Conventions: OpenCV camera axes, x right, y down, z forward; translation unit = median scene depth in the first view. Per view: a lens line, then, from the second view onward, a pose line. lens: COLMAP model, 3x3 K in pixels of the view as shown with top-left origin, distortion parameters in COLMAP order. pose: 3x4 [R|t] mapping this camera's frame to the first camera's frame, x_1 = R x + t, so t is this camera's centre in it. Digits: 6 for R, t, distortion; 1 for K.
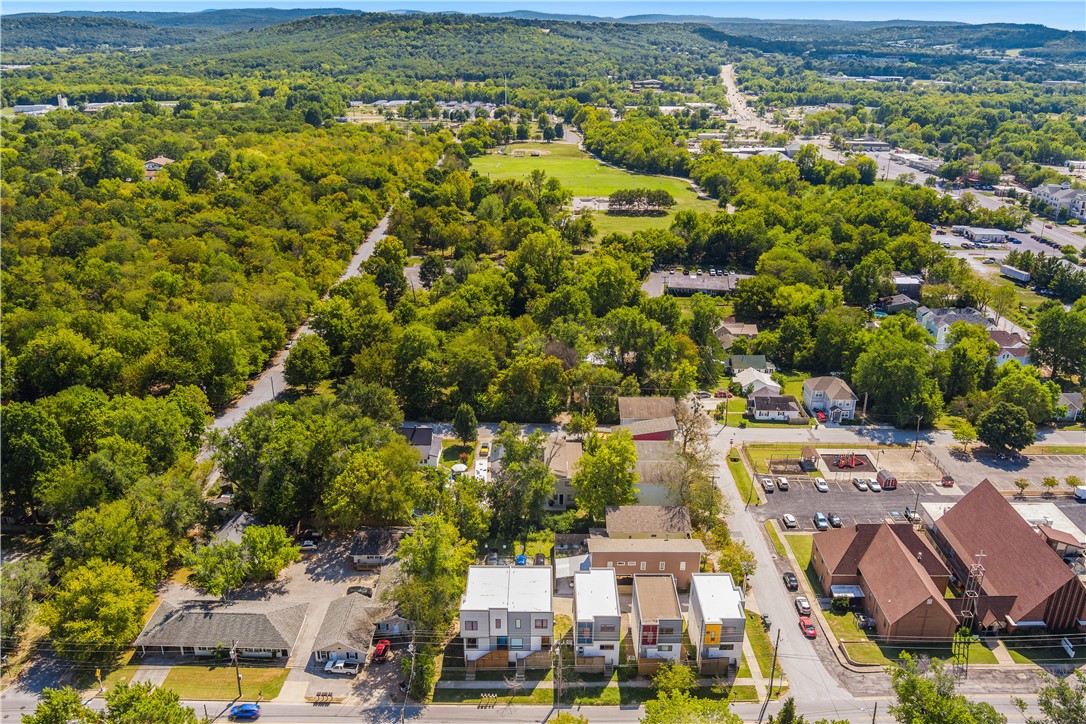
lens RADIAL K [[889.8, 0, 543.1], [0, 889.8, 390.3], [0, 0, 1]] dist [-0.049307, 0.002179]
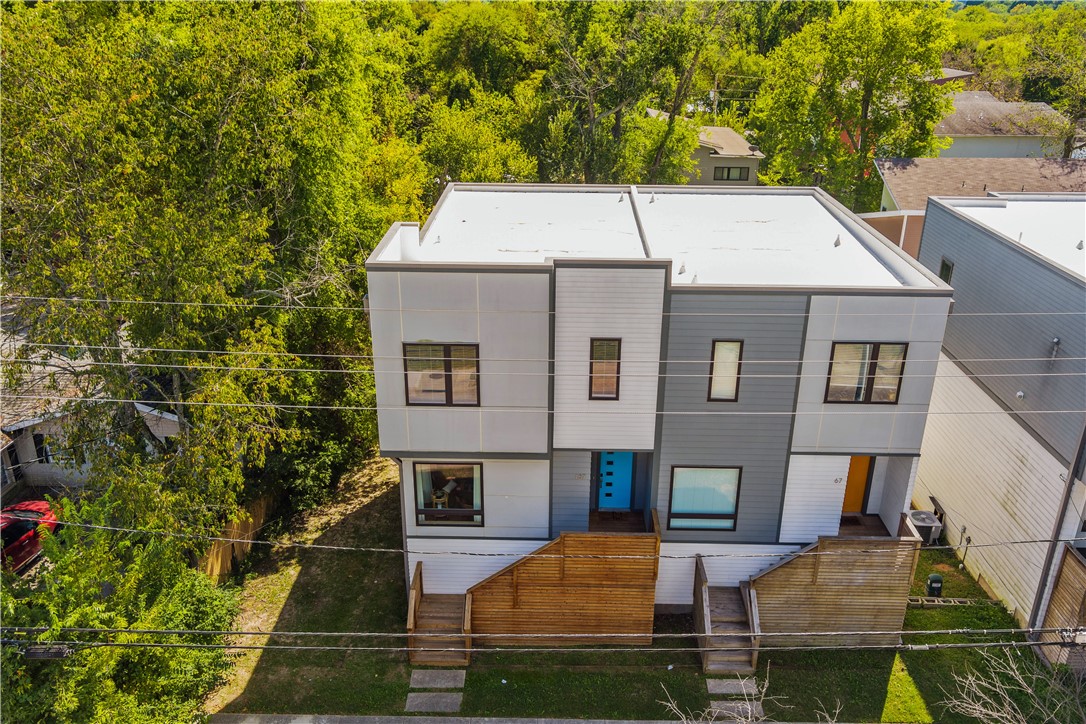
lens RADIAL K [[873.3, 0, 543.0], [0, 873.3, 362.0], [0, 0, 1]] dist [0.005037, 0.002686]
pose [[0.999761, 0.009990, -0.019442, -0.058556], [-0.010340, 0.999785, -0.017951, 0.263014], [0.019258, 0.018148, 0.999650, 0.829456]]
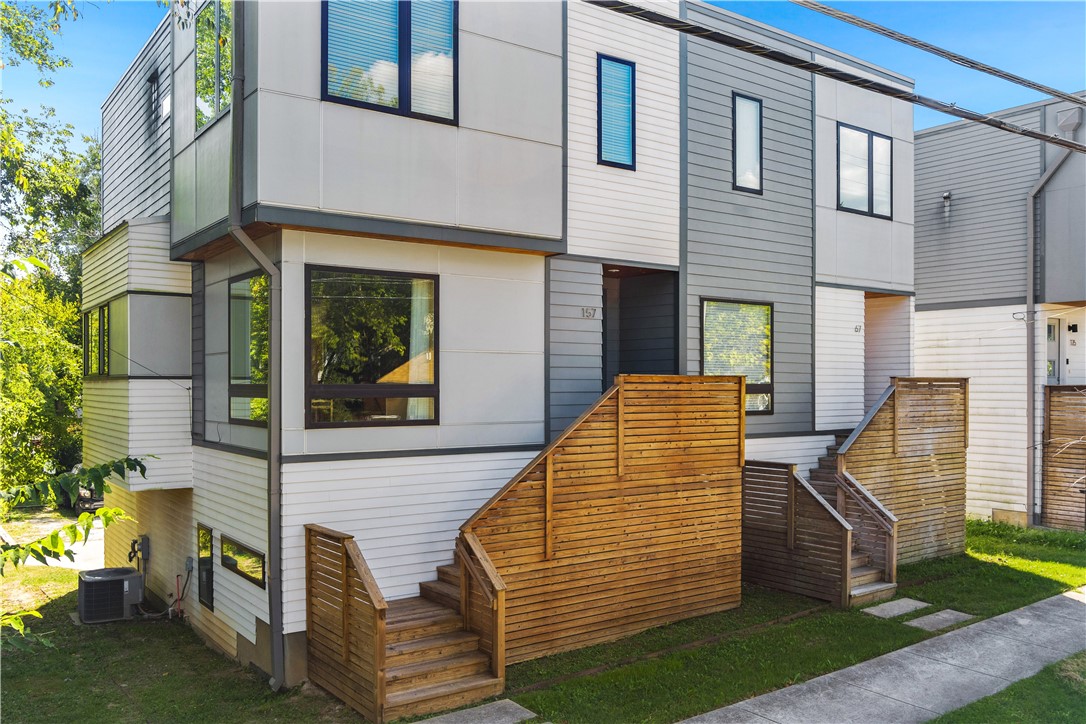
lens RADIAL K [[889.8, 0, 543.1], [0, 889.8, 390.3], [0, 0, 1]] dist [-0.049307, 0.002179]
pose [[0.811795, -0.010722, 0.583844, -0.116112], [0.240930, 0.916912, -0.318159, 0.320260], [-0.531923, 0.398945, 0.746928, 0.932712]]
